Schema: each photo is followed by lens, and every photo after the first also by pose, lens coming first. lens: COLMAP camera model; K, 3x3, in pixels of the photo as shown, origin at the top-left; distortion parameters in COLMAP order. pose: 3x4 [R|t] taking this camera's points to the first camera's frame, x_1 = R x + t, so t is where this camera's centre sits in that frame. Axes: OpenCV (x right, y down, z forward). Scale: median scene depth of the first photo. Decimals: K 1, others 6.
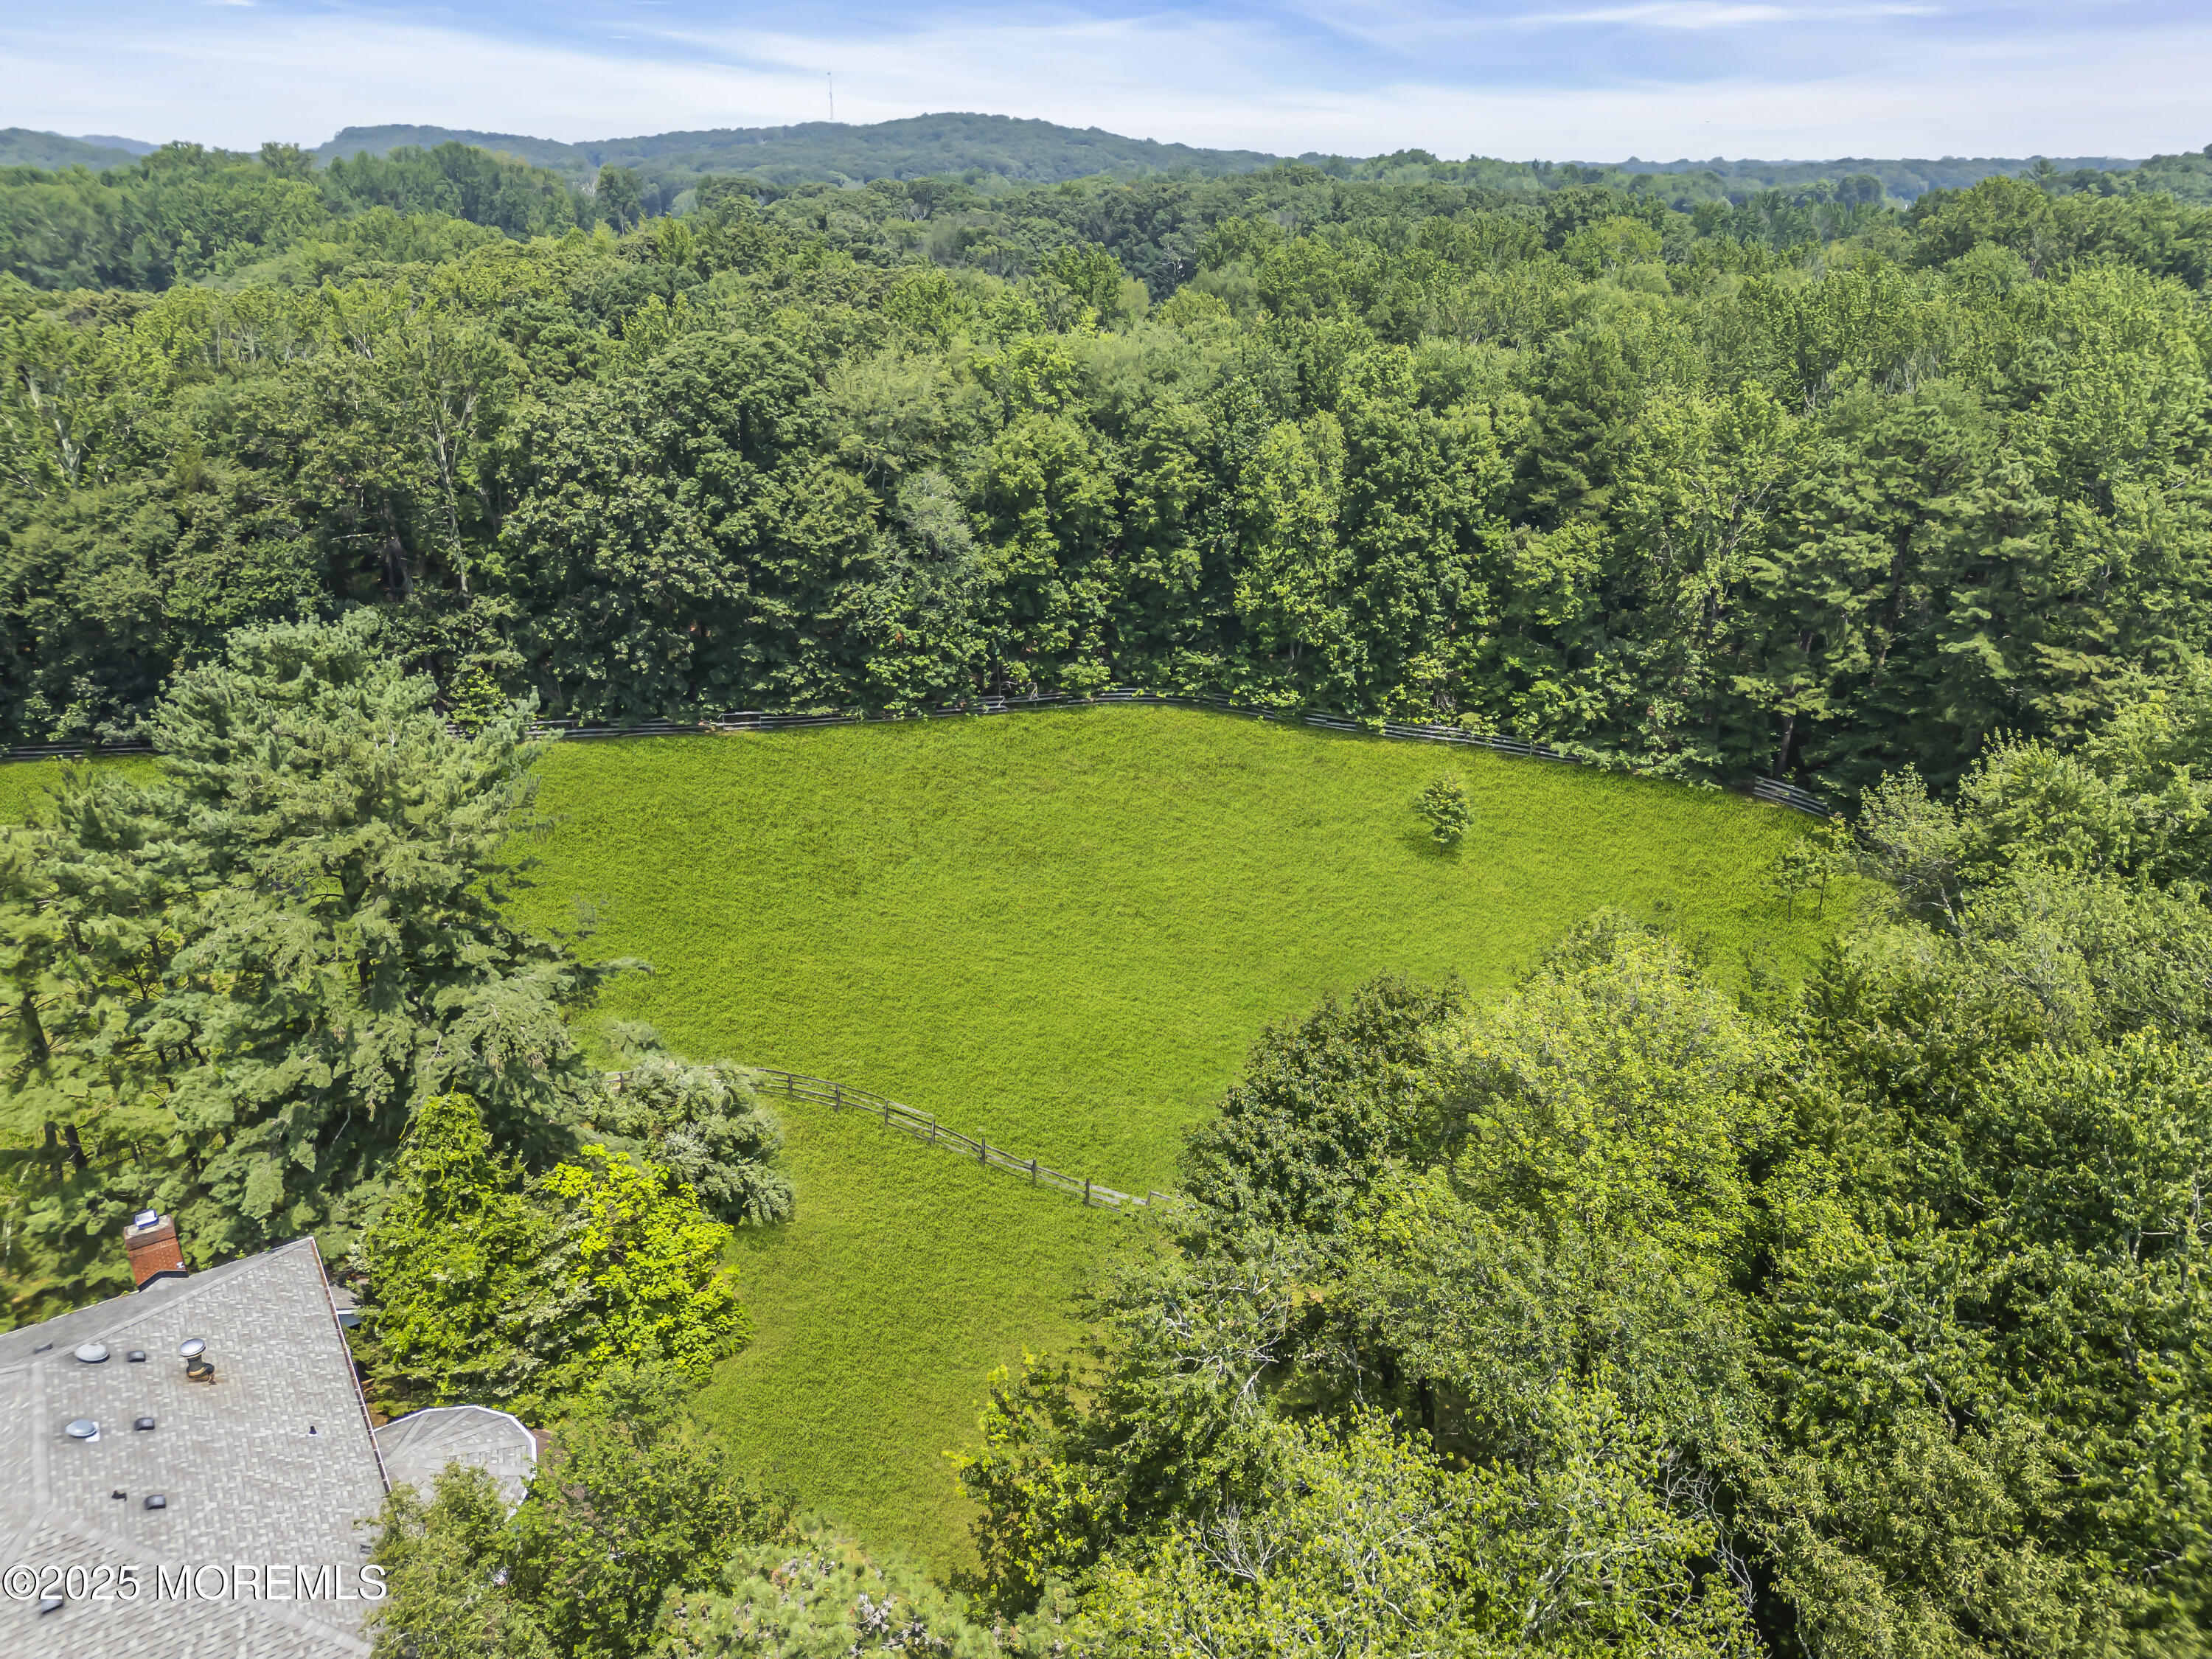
lens RADIAL K [[1535.2, 0, 1106.0], [0, 1535.2, 829.5], [0, 0, 1]] dist [0.105591, -0.130040]
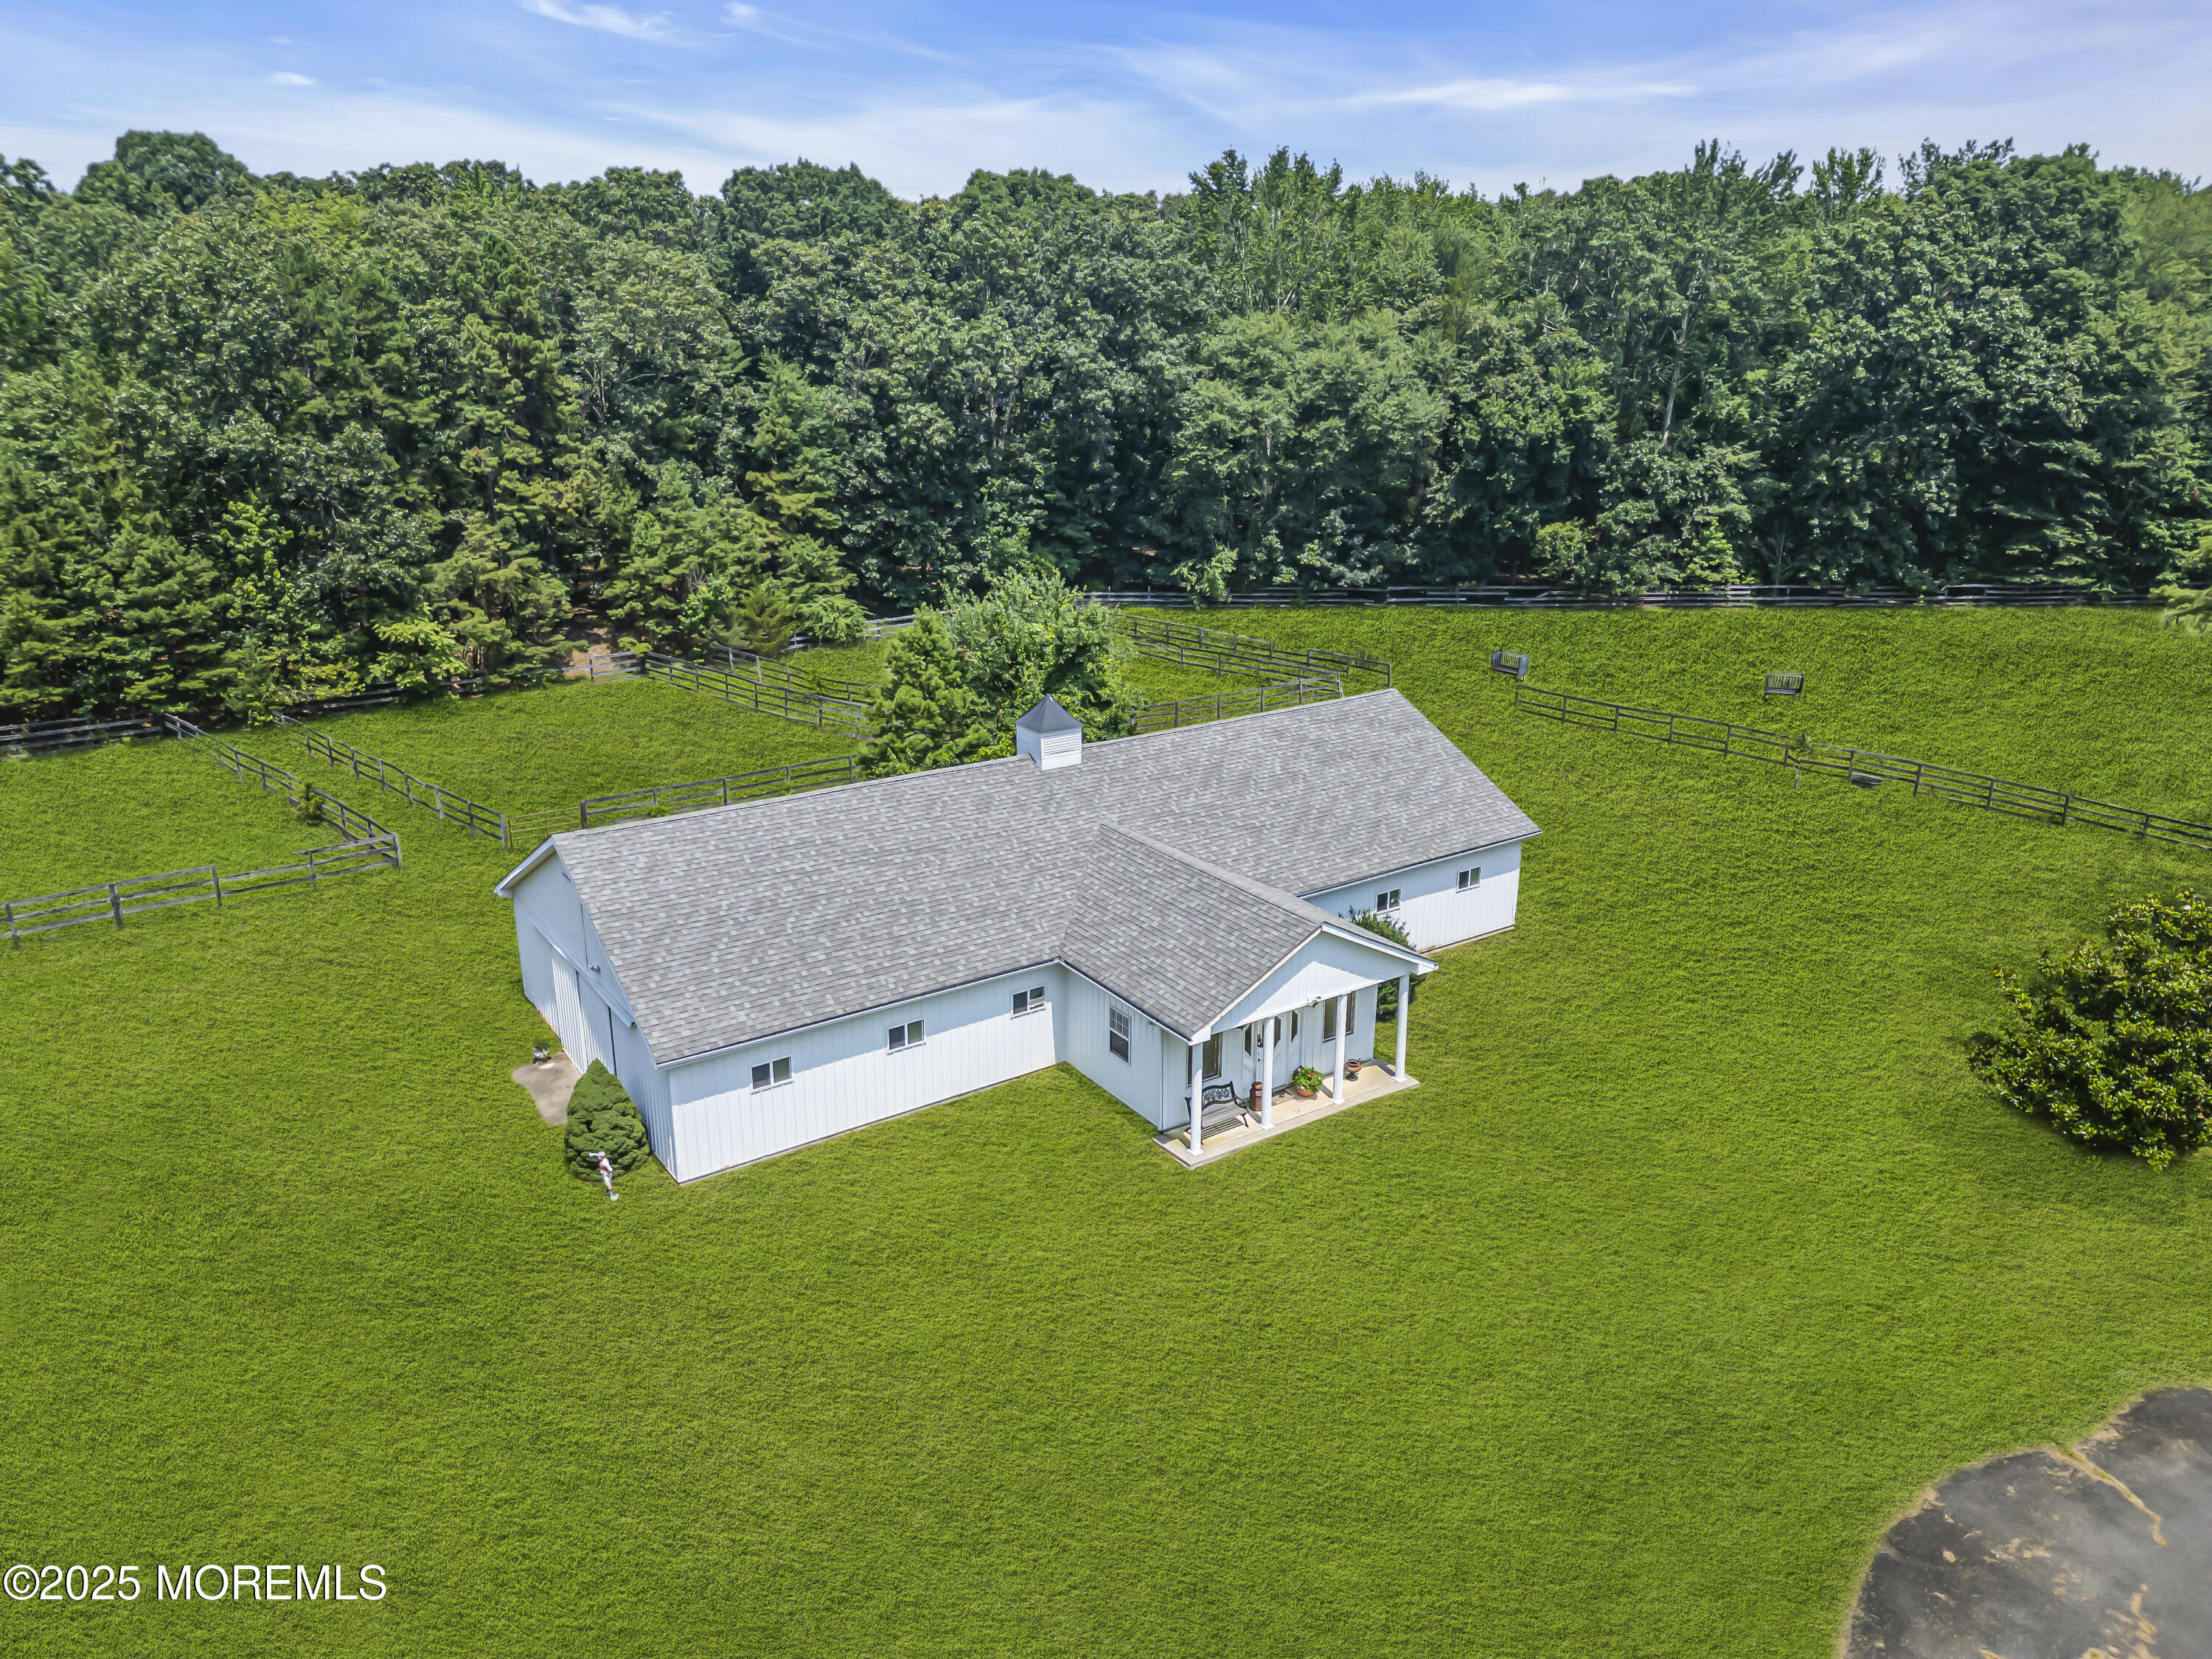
lens RADIAL K [[1535.2, 0, 1106.0], [0, 1535.2, 829.5], [0, 0, 1]] dist [0.105591, -0.130040]
pose [[0.992335, 0.039876, -0.116970, -0.641097], [-0.049503, 0.995518, -0.080582, 0.167774], [0.113232, 0.085755, 0.989861, 0.070712]]
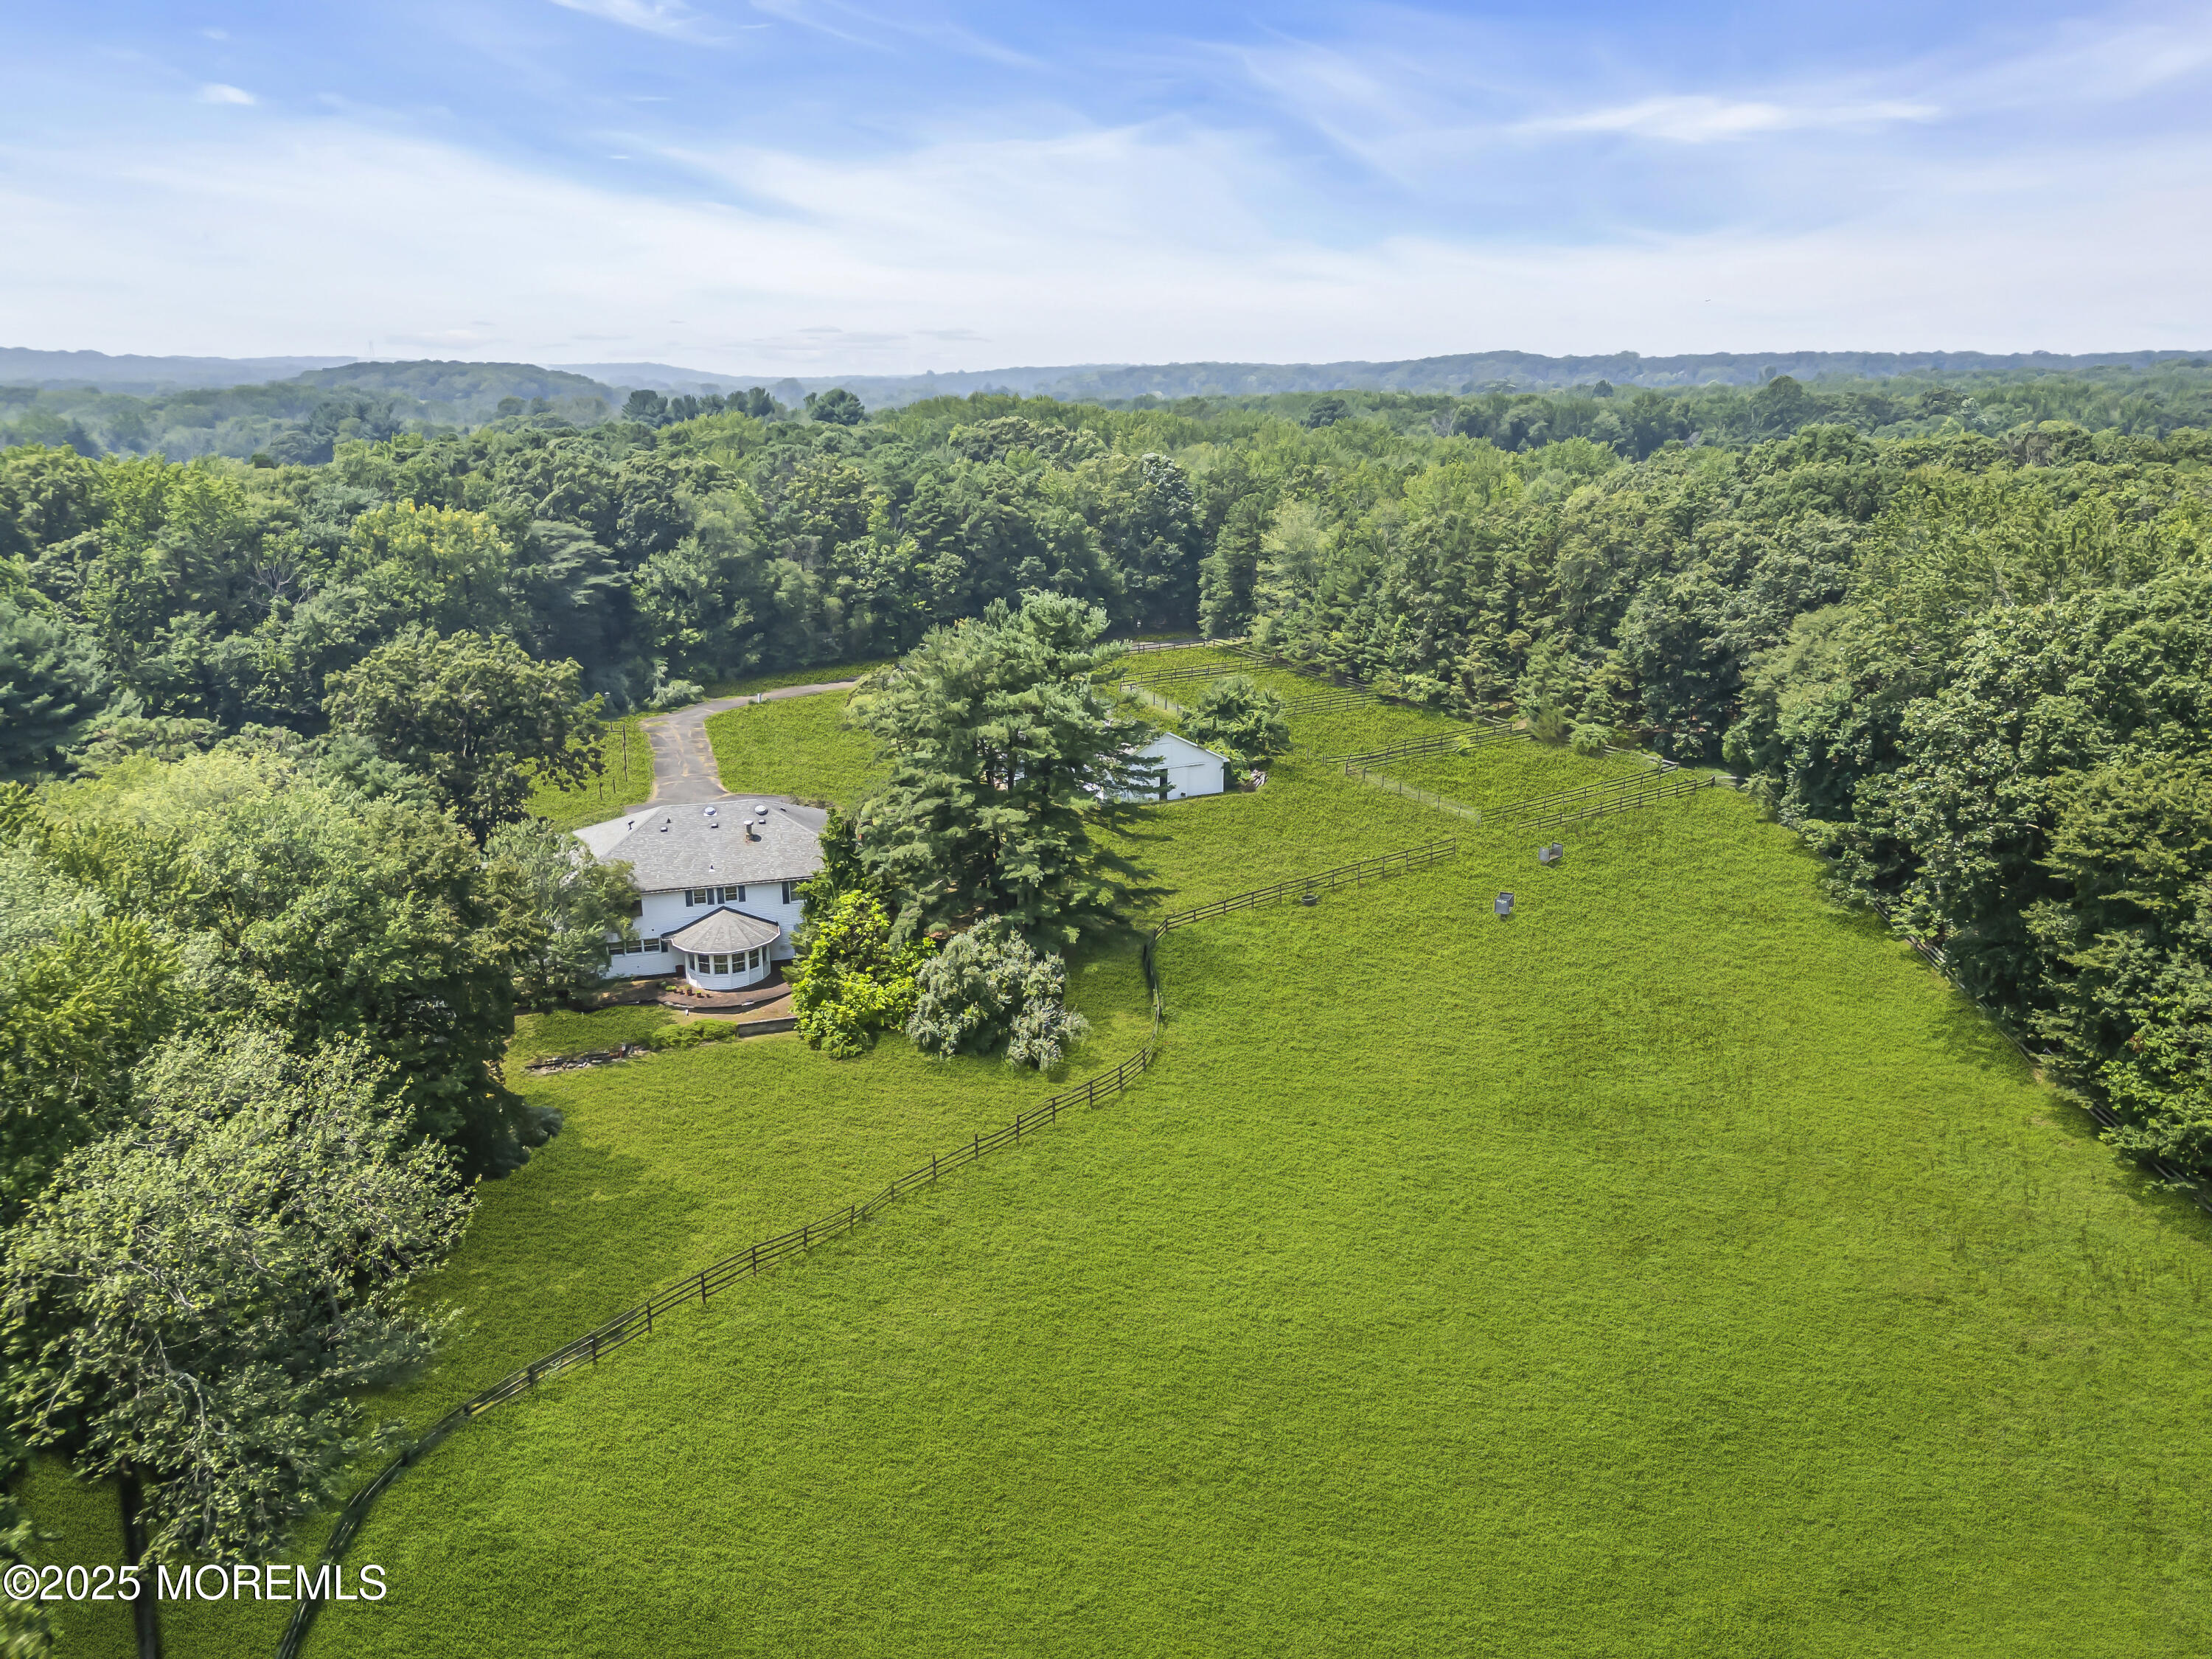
lens RADIAL K [[1535.2, 0, 1106.0], [0, 1535.2, 829.5], [0, 0, 1]] dist [0.105591, -0.130040]
pose [[-0.281078, 0.268772, -0.921280, 0.541734], [-0.376437, 0.852169, 0.363459, -0.272338], [0.882774, 0.448964, -0.138350, 0.694331]]
